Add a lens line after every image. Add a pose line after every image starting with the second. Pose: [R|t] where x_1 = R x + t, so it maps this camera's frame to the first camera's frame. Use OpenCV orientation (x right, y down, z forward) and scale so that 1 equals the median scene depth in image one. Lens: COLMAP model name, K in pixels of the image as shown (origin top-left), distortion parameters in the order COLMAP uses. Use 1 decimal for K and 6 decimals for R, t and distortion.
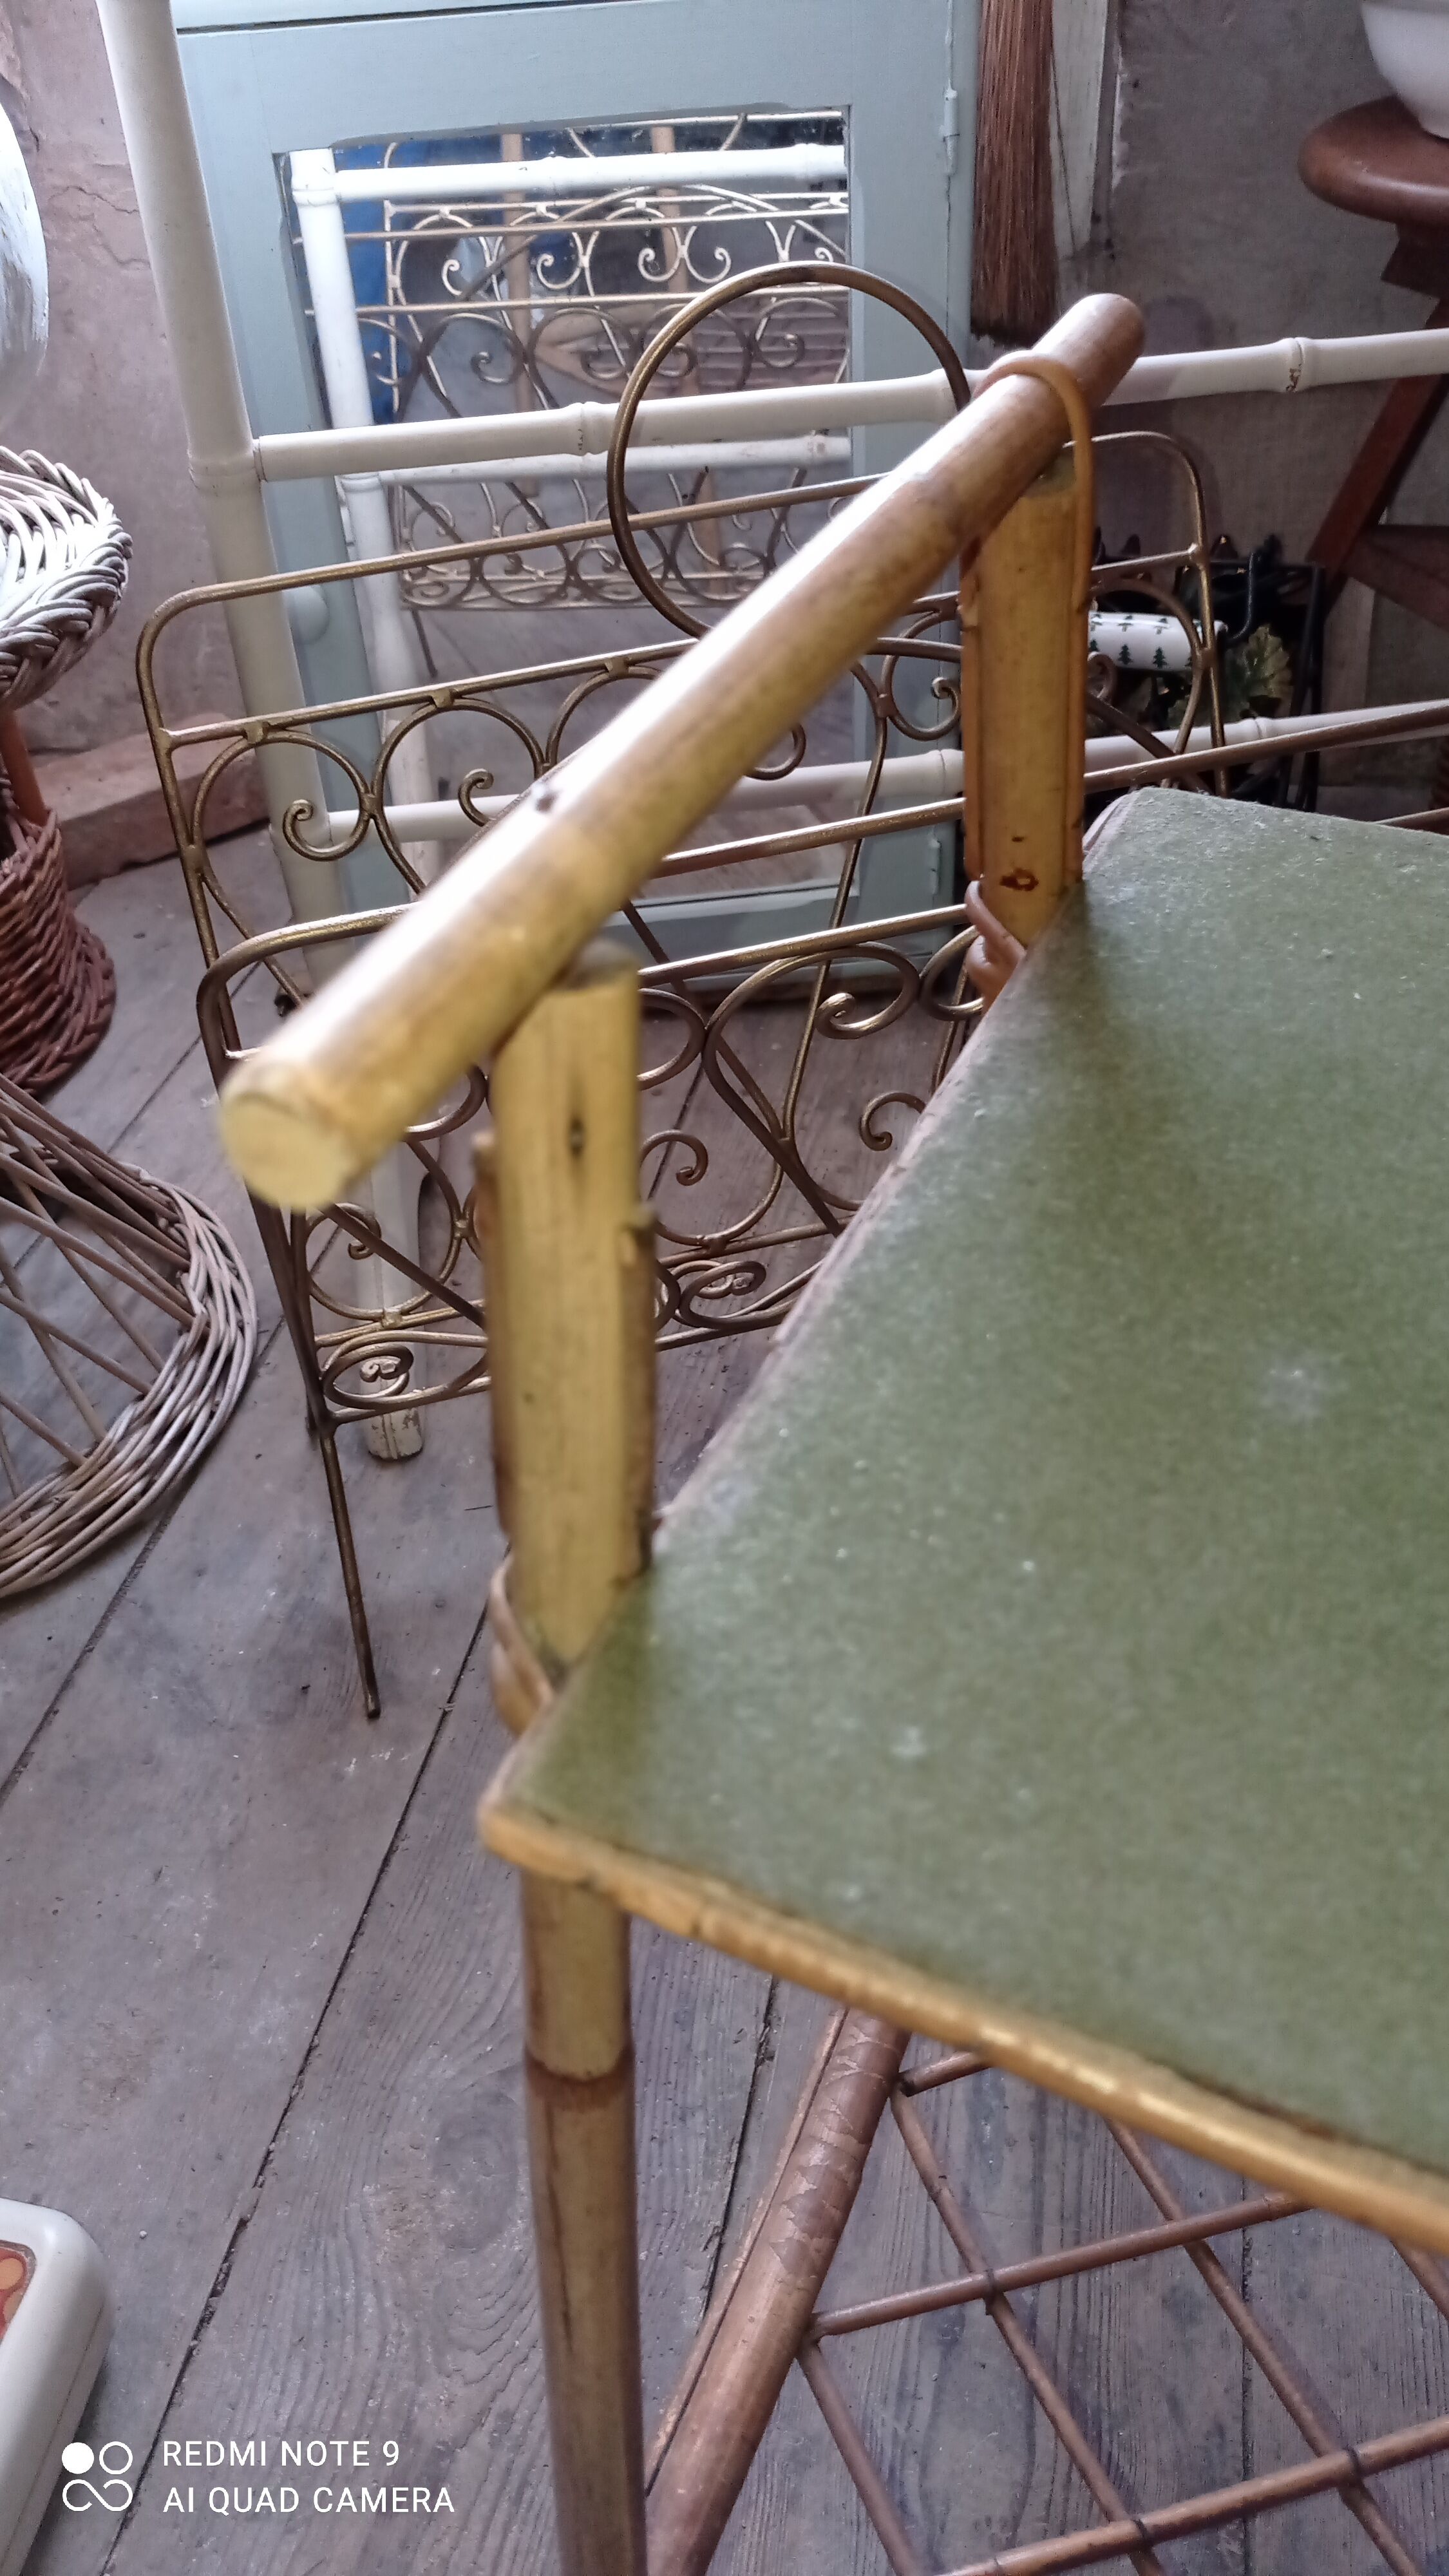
lens RADIAL K [[1935.9, 0, 718.6], [0, 1935.9, 1285.5], [0, 0, 1]] dist [0.017828, -0.007388]
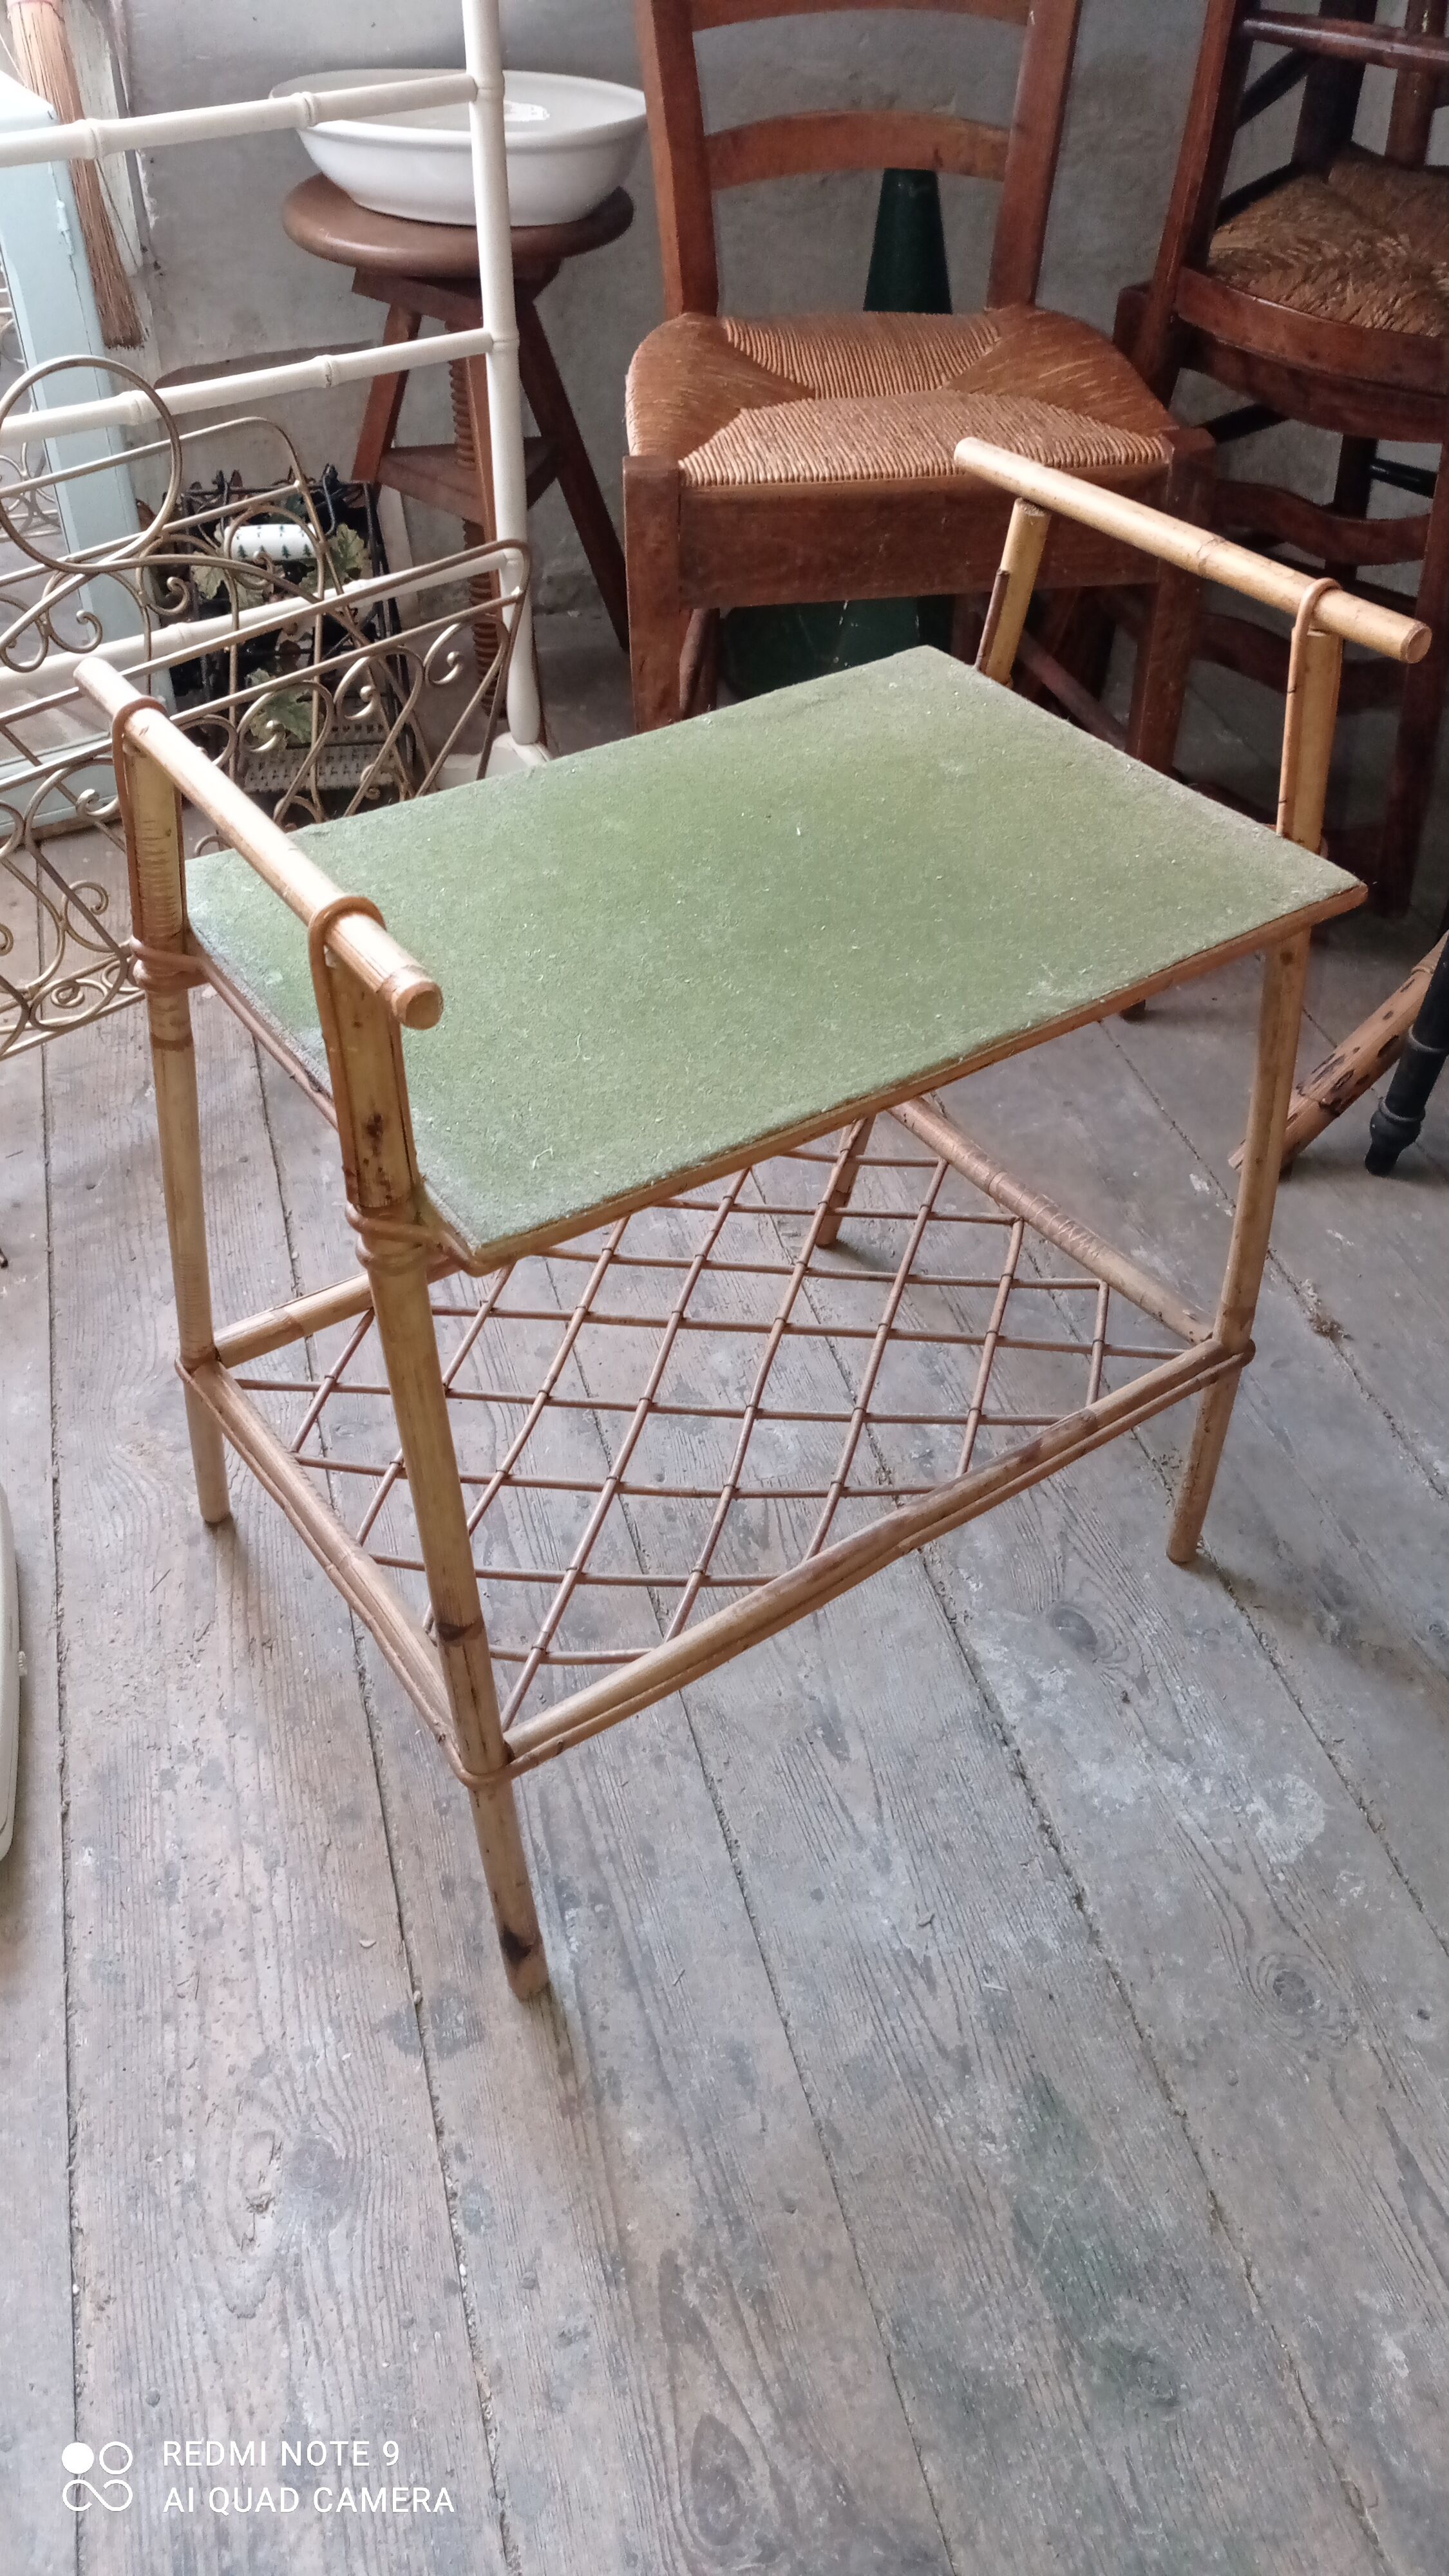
lens RADIAL K [[1914.8, 0, 724.5], [0, 1914.8, 1288.0], [0, 0, 1]] dist [0.030840, -0.009881]
pose [[0.886401, -0.267667, 0.377687, -0.228573], [0.248754, 0.963492, 0.099021, 0.205311], [-0.390403, 0.006179, 0.920623, -0.635388]]
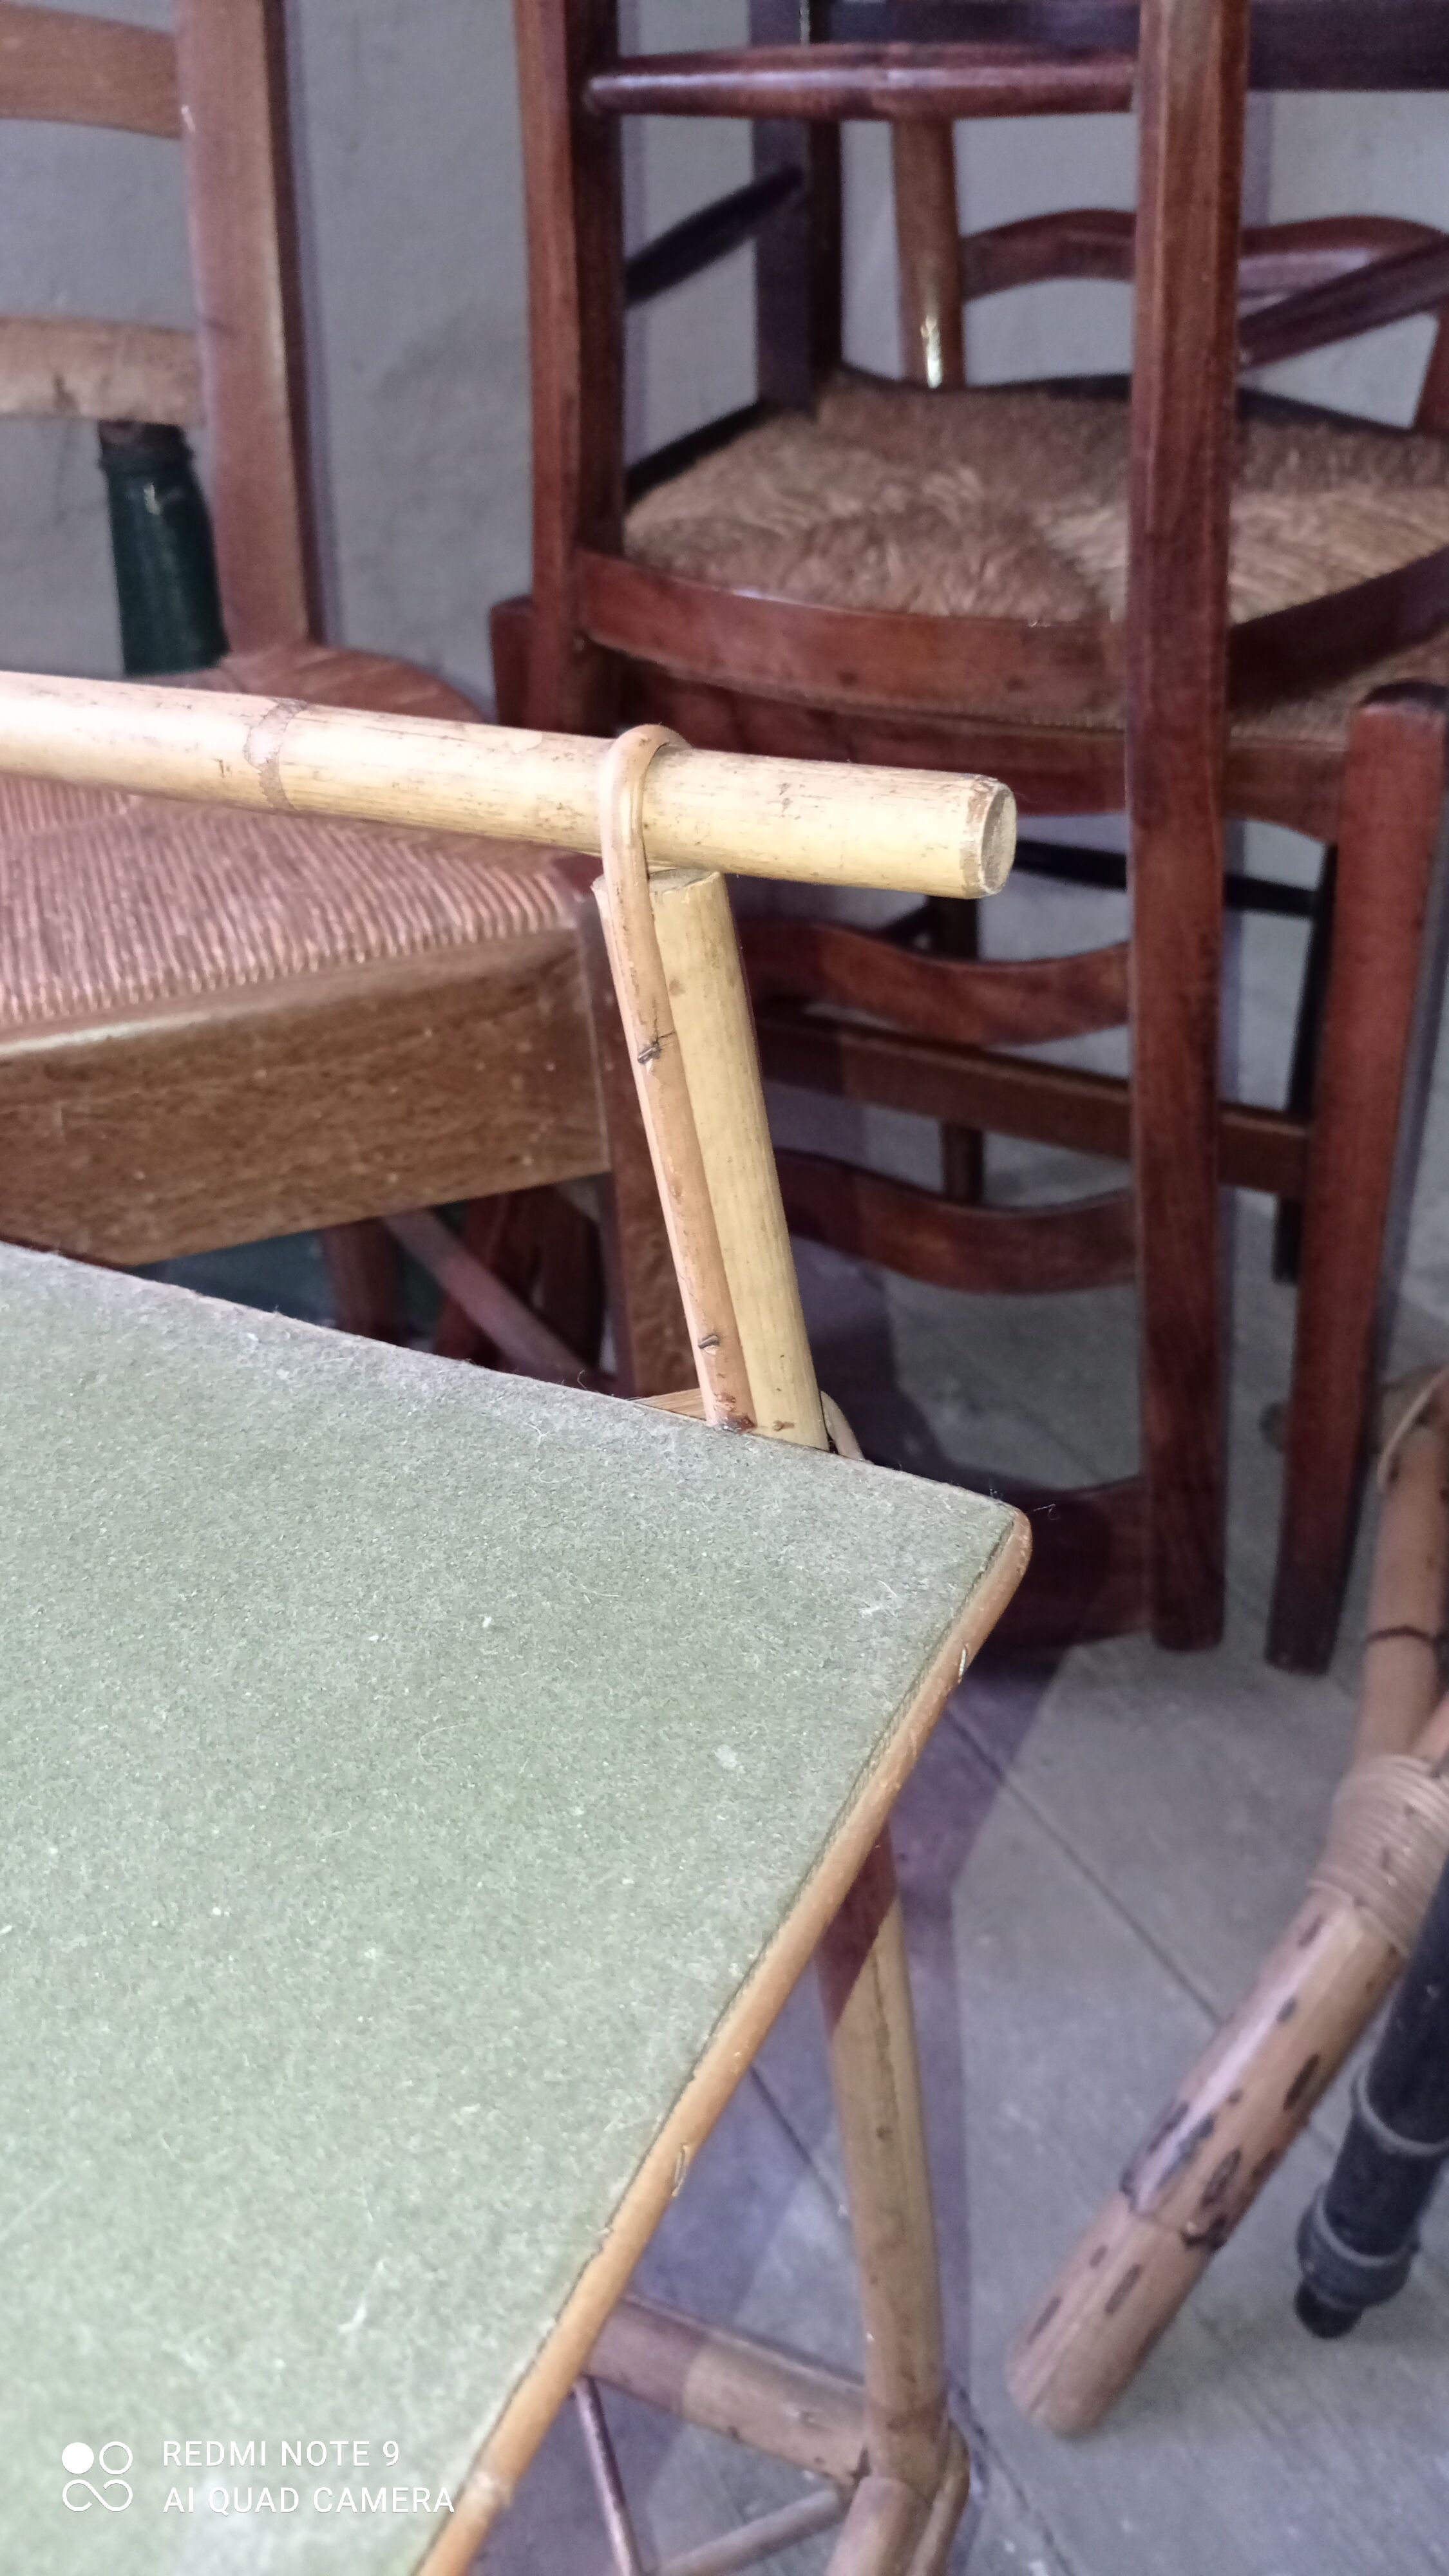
lens RADIAL K [[1935.9, 0, 718.6], [0, 1935.9, 1285.5], [0, 0, 1]] dist [0.017828, -0.007388]
pose [[0.769127, -0.316346, 0.555310, 0.405620], [0.395921, 0.917932, -0.025444, -0.014450], [-0.501688, 0.239429, 0.831254, 0.018925]]
